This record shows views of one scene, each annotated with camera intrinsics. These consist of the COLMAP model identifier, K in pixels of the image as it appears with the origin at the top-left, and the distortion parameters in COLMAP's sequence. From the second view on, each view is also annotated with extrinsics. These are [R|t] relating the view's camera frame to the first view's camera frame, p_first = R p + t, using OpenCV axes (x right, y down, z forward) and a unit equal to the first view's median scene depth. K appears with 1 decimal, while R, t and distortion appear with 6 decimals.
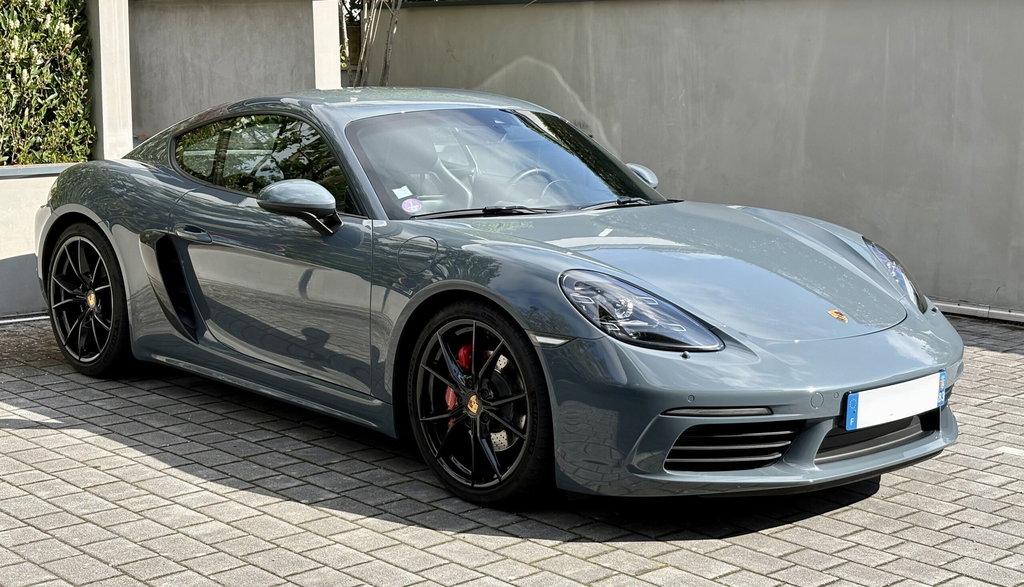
lens RADIAL K [[1638.6, 0, 510.9], [0, 1638.6, 300.4], [0, 0, 1]] dist [0.094662, 0.000000]
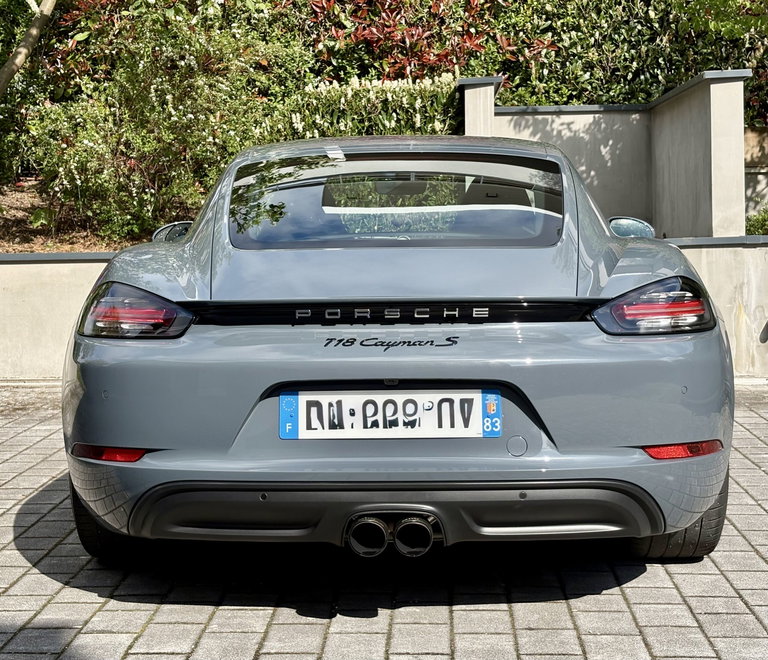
lens RADIAL K [[1435.7, 0, 384.1], [0, 1435.7, 326.0], [0, 0, 1]] dist [0.177951, 0.000000]
pose [[0.699163, 0.031477, -0.714269, 0.398802], [-0.090254, 0.994924, -0.044501, 0.014859], [0.709242, 0.095579, 0.698455, 0.314053]]
